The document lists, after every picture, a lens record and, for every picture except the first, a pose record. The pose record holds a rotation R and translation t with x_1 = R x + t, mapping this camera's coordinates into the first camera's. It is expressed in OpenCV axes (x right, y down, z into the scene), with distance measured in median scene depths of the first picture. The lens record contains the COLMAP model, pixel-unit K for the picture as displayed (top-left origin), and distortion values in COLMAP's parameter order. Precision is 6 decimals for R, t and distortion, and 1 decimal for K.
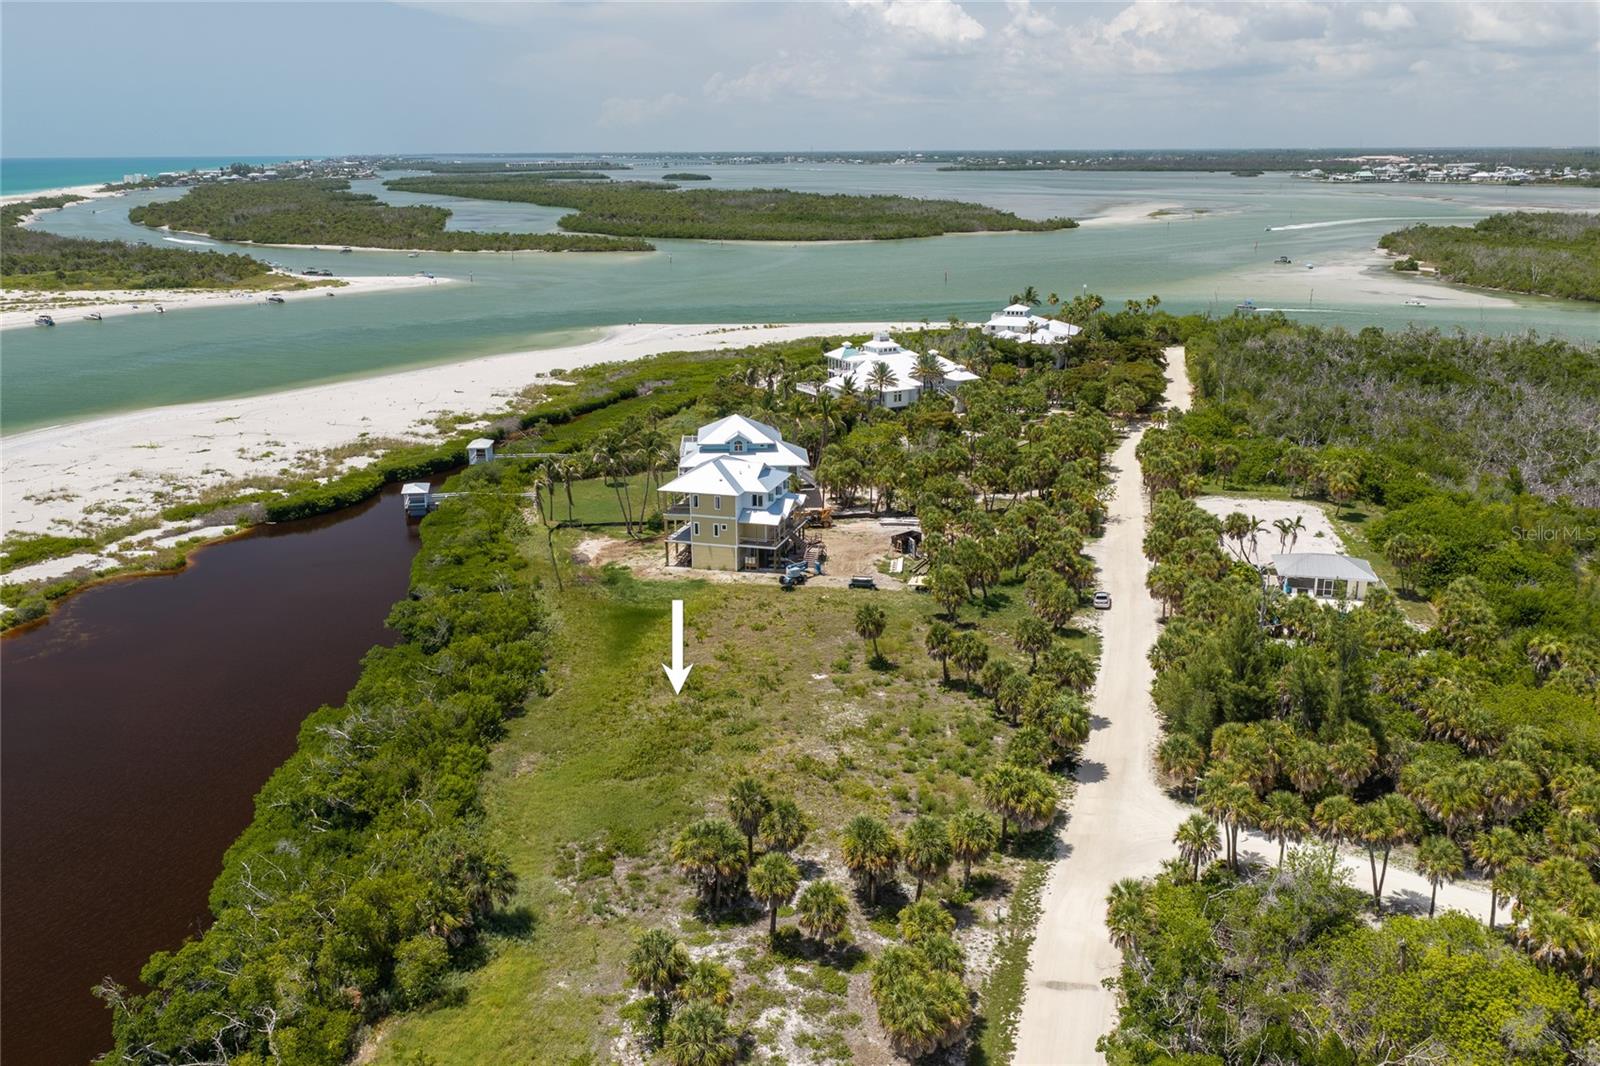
lens RADIAL K [[1319.4, 0, 813.0], [0, 1319.4, 558.9], [0, 0, 1]] dist [0.032946, -0.054584]
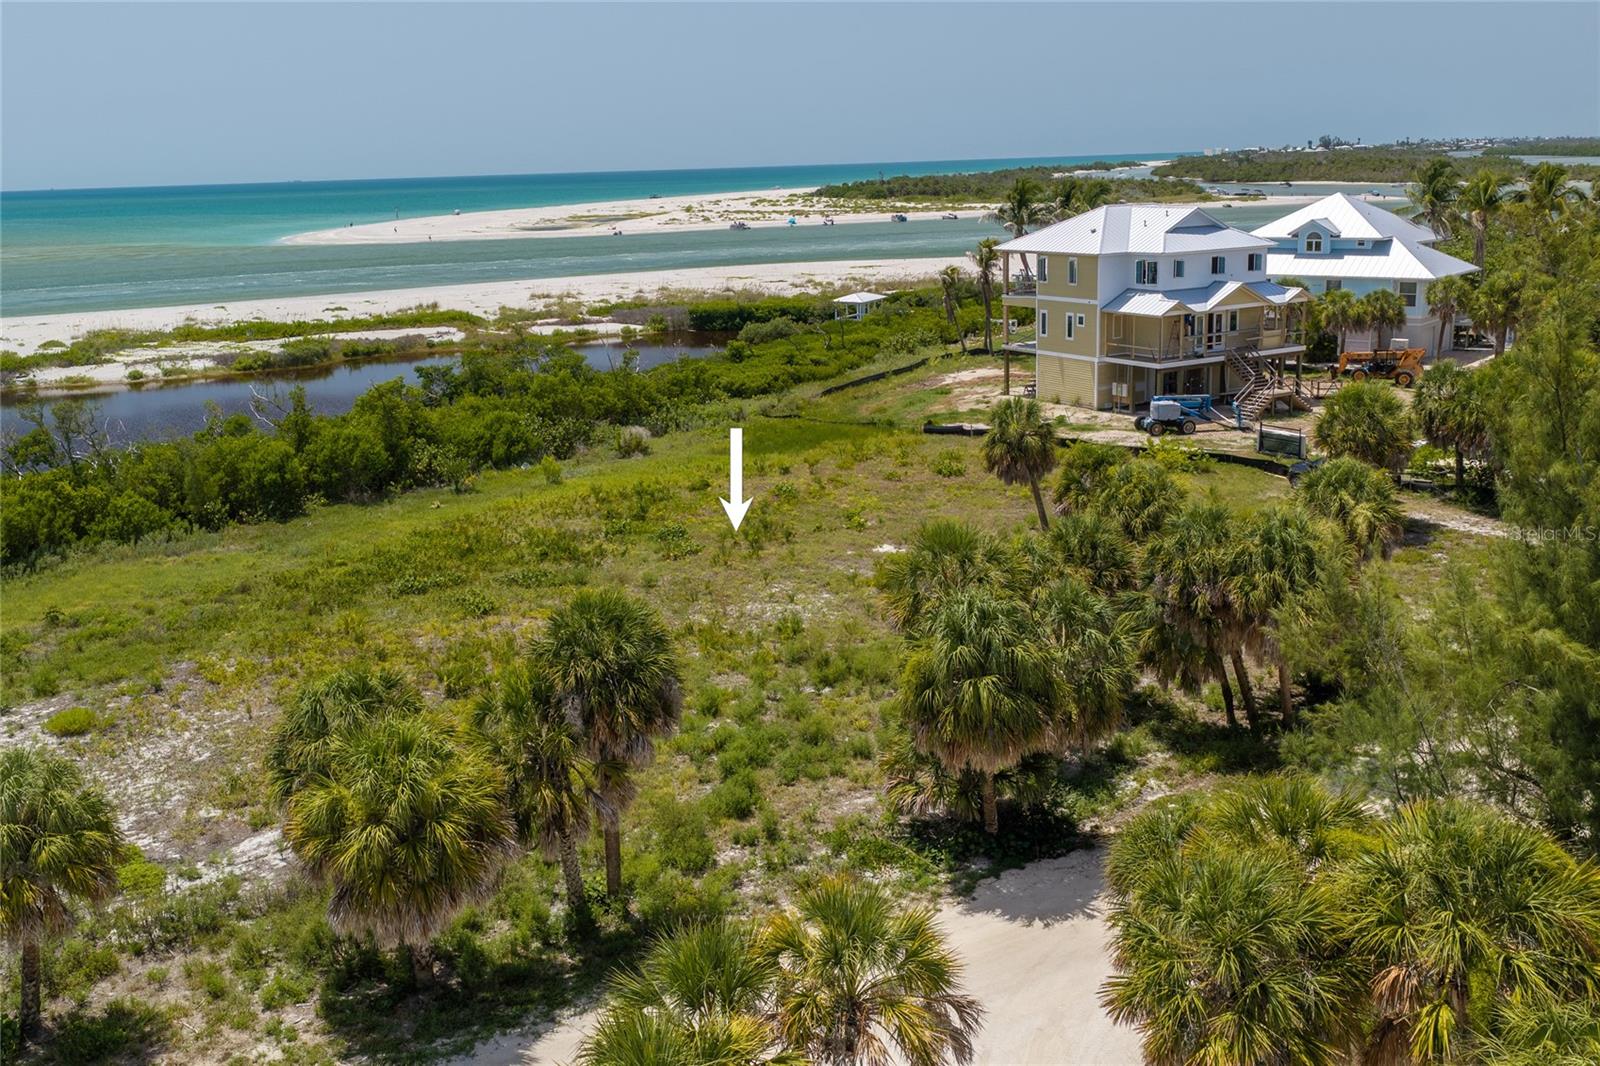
lens RADIAL K [[1467.6, 0, 800.0], [0, 1467.6, 533.0], [0, 0, 1]] dist [0.047173, -0.104888]
pose [[0.727880, 0.148487, -0.669435, 0.203987], [-0.175626, 0.984078, 0.027319, 0.050098], [0.662833, 0.097685, 0.742368, 0.408346]]
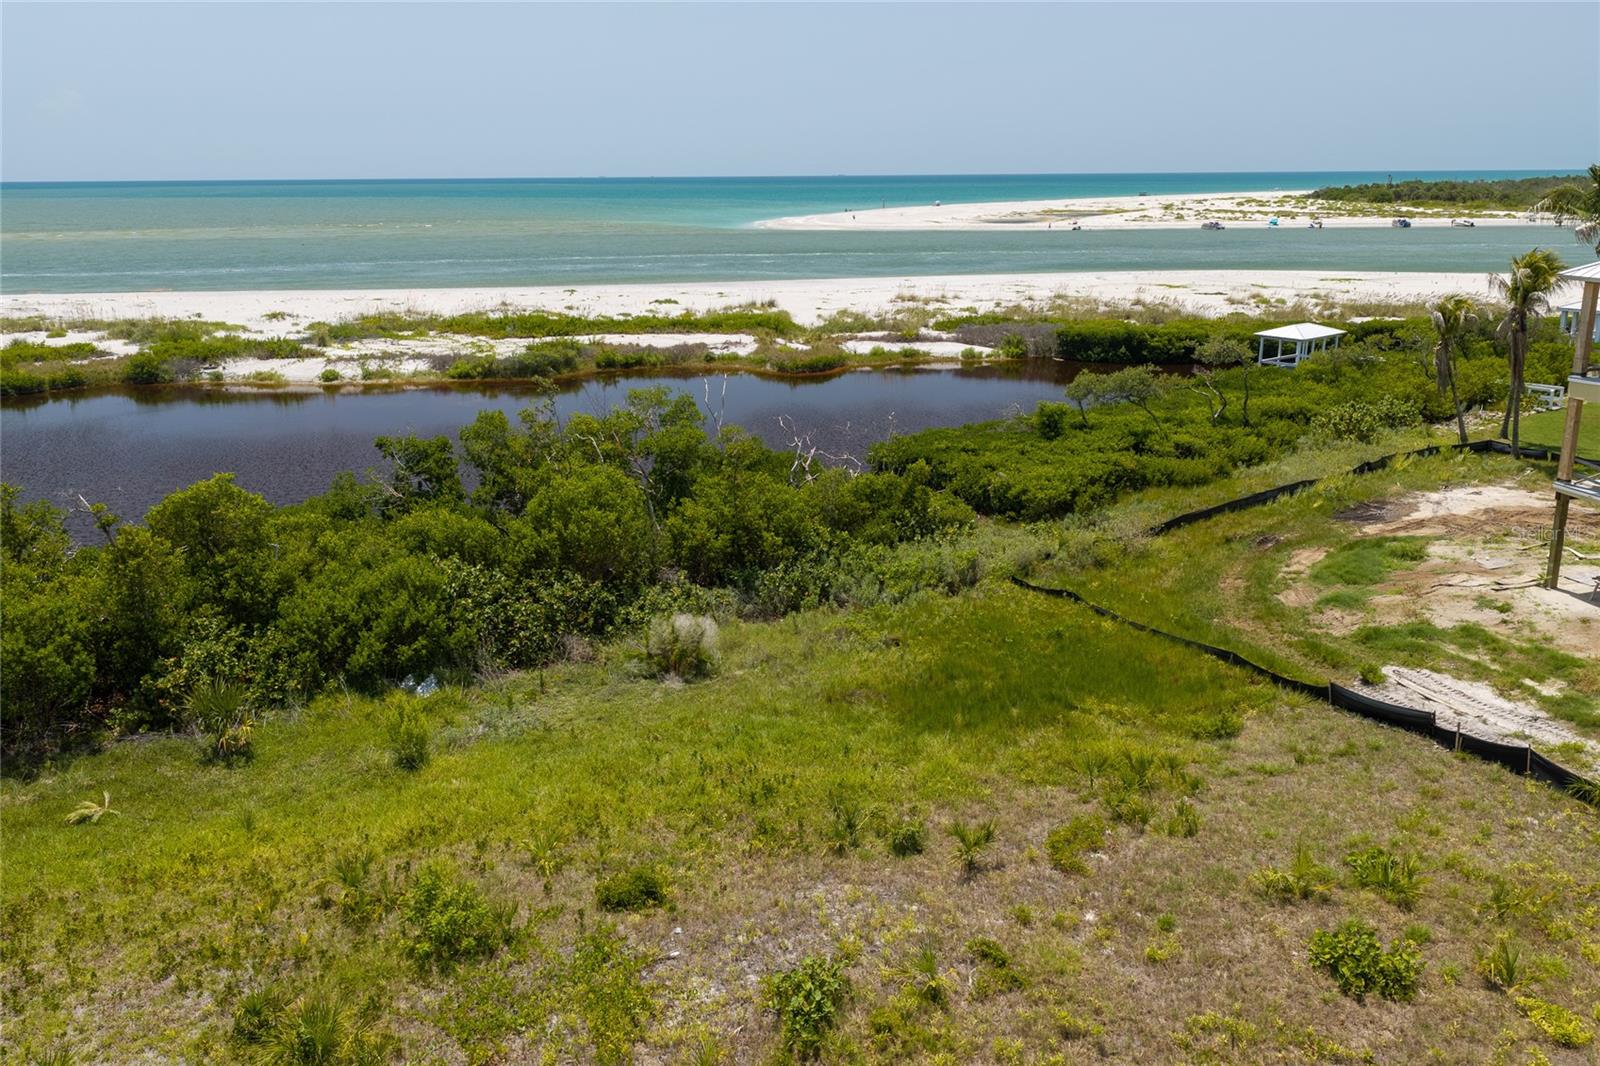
lens RADIAL K [[1319.4, 0, 813.0], [0, 1319.4, 558.9], [0, 0, 1]] dist [0.032946, -0.054584]
pose [[0.452192, 0.249898, -0.856197, 0.038160], [-0.259602, 0.955262, 0.141706, 0.000621], [0.853305, 0.158192, 0.496836, 0.617917]]
